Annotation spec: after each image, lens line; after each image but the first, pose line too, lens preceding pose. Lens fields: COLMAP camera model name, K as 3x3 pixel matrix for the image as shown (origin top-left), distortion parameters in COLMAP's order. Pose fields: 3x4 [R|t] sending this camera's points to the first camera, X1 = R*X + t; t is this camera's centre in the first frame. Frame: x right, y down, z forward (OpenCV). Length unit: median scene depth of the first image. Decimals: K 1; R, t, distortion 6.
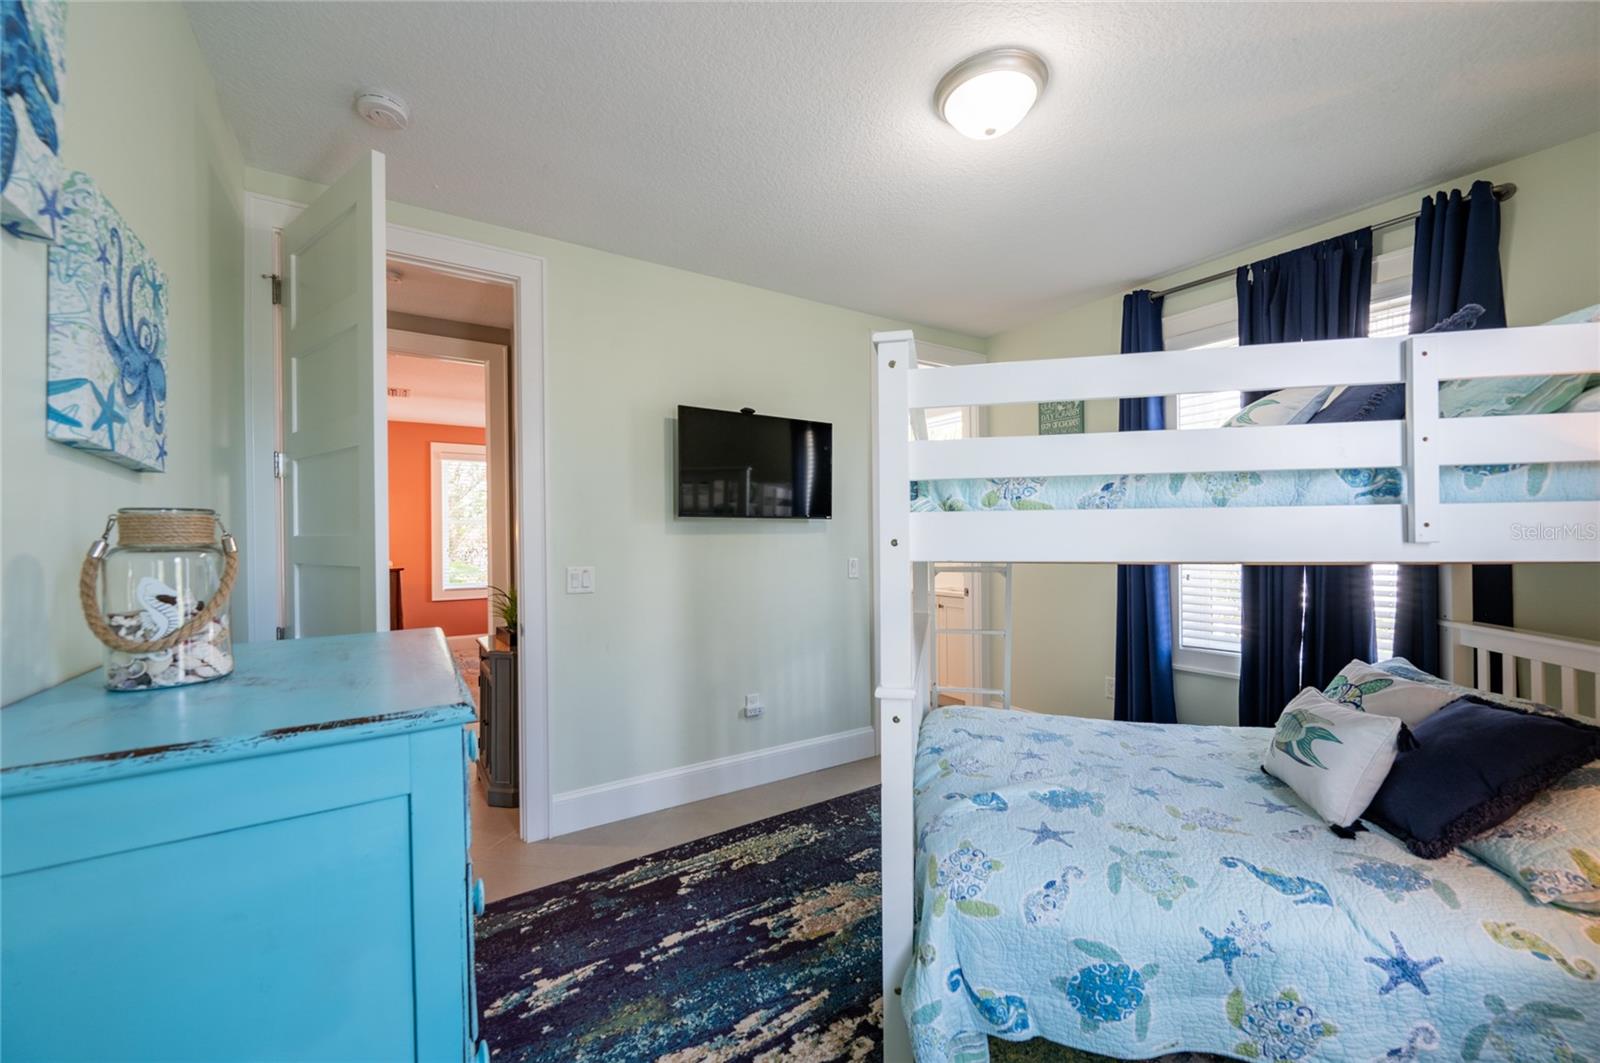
lens RADIAL K [[632.2, 0, 801.5], [0, 632.2, 537.6], [0, 0, 1]] dist [-0.000616, 0.000374]
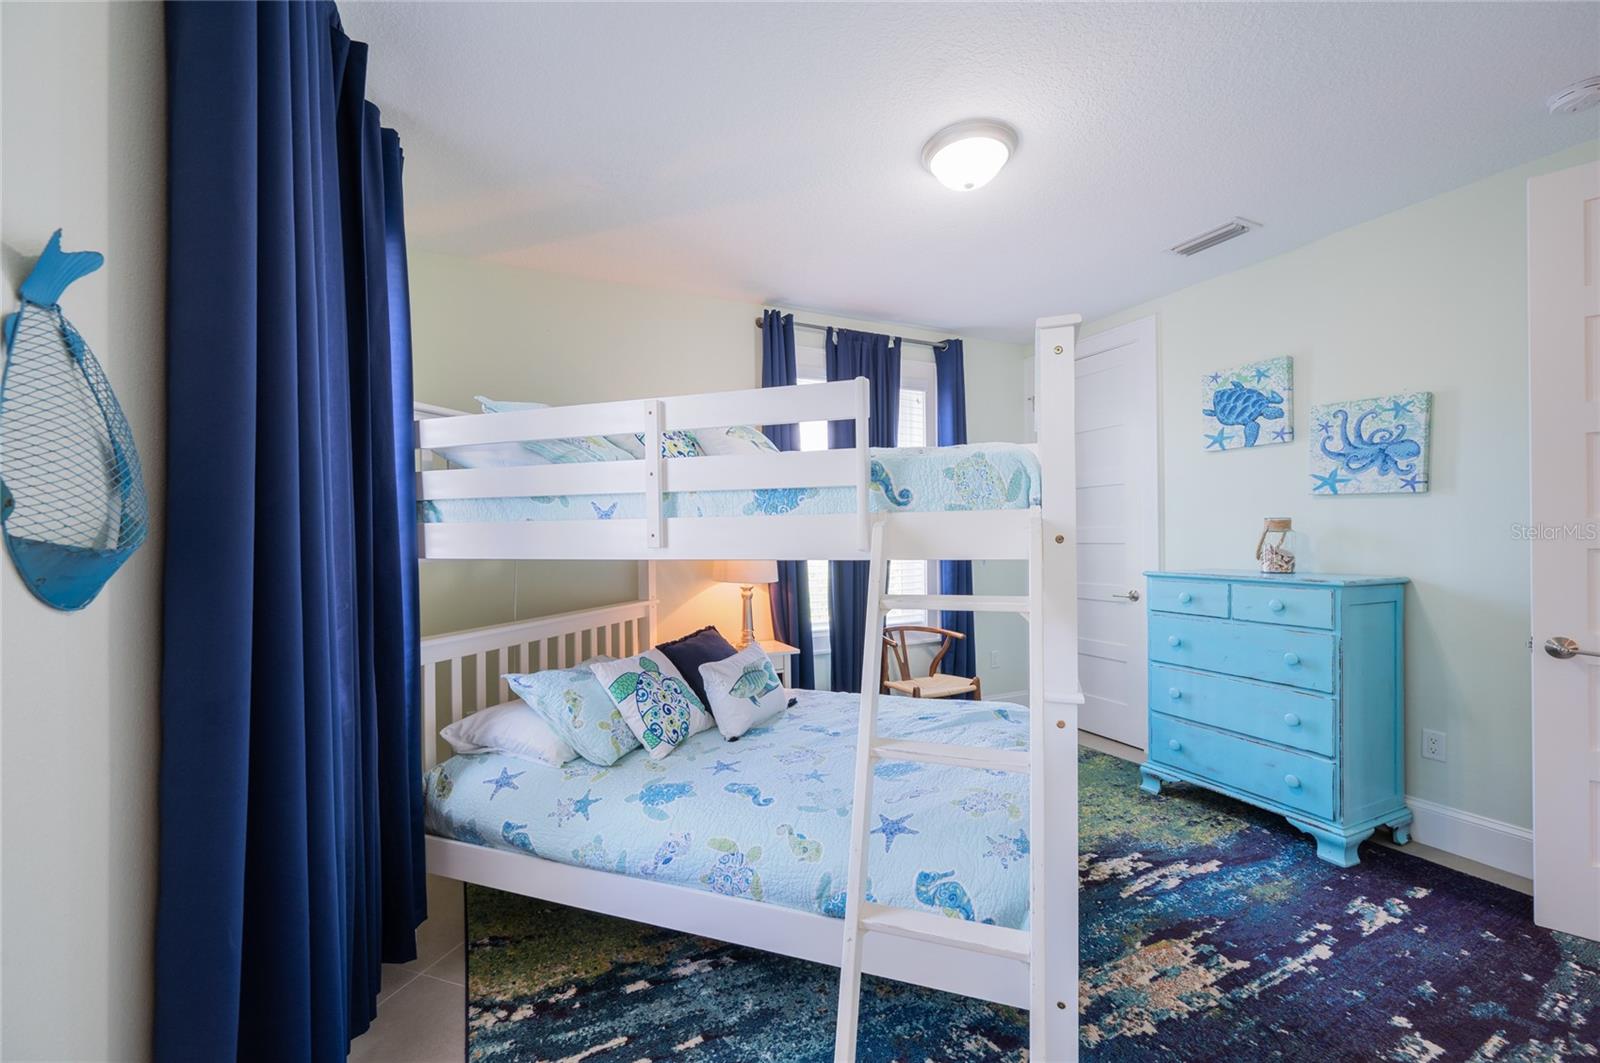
lens RADIAL K [[632.2, 0, 808.5], [0, 632.2, 543.2], [0, 0, 1]] dist [-0.000616, 0.000374]
pose [[-0.992682, 0.020223, 0.119053, 0.450946], [0.021793, 0.999692, 0.011898, -0.002549], [-0.118776, 0.014405, -0.992817, 2.109106]]
